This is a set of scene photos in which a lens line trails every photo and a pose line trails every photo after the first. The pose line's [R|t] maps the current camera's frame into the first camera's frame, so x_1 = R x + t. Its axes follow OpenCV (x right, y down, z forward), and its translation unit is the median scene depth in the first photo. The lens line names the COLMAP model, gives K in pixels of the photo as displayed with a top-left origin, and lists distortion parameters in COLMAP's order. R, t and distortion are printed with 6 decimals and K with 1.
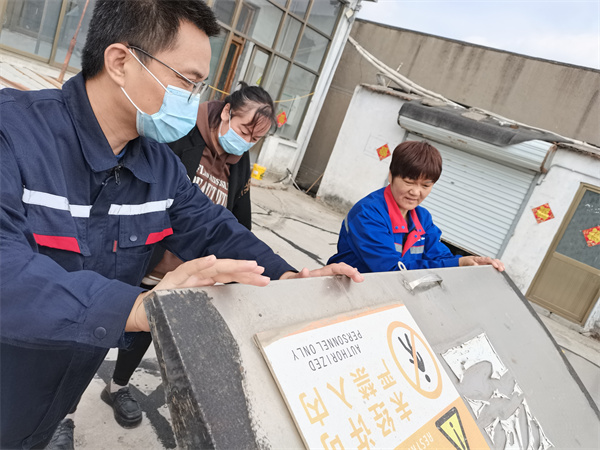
lens RADIAL K [[455.5, 0, 300.0], [0, 455.5, 225.0], [0, 0, 1]] dist [0.061032, -0.064465]
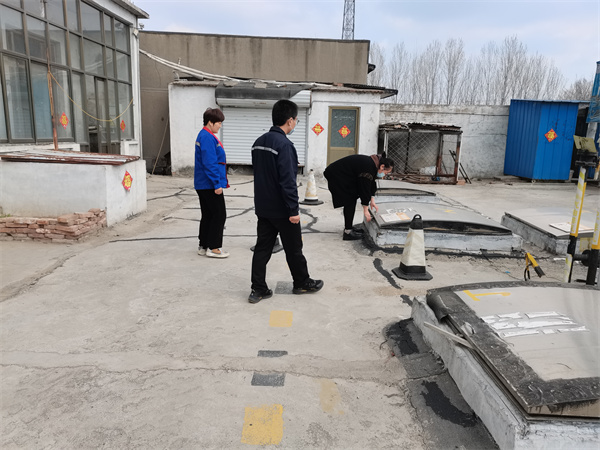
lens RADIAL K [[455.5, 0, 300.0], [0, 455.5, 225.0], [0, 0, 1]] dist [0.061032, -0.064465]
pose [[0.736880, -0.435475, 0.517078, -0.486954], [0.377751, 0.899568, 0.219275, -0.085898], [-0.560636, 0.033748, 0.827374, -0.333175]]
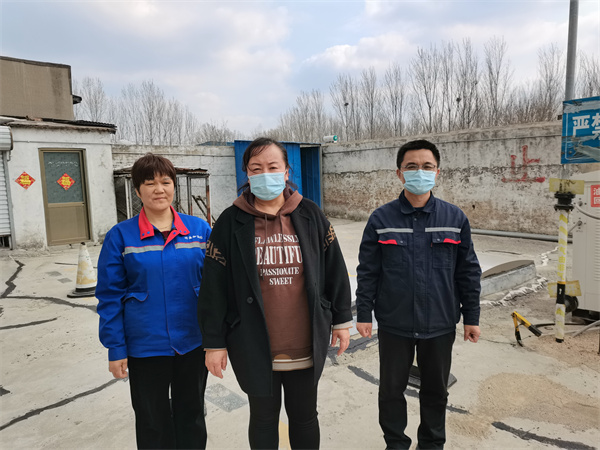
lens RADIAL K [[455.5, 0, 300.0], [0, 455.5, 225.0], [0, 0, 1]] dist [0.061032, -0.064465]
pose [[0.124605, -0.453271, 0.882621, -0.433577], [0.296390, 0.865942, 0.402862, -0.165503], [-0.946904, 0.211401, 0.242245, 0.019722]]
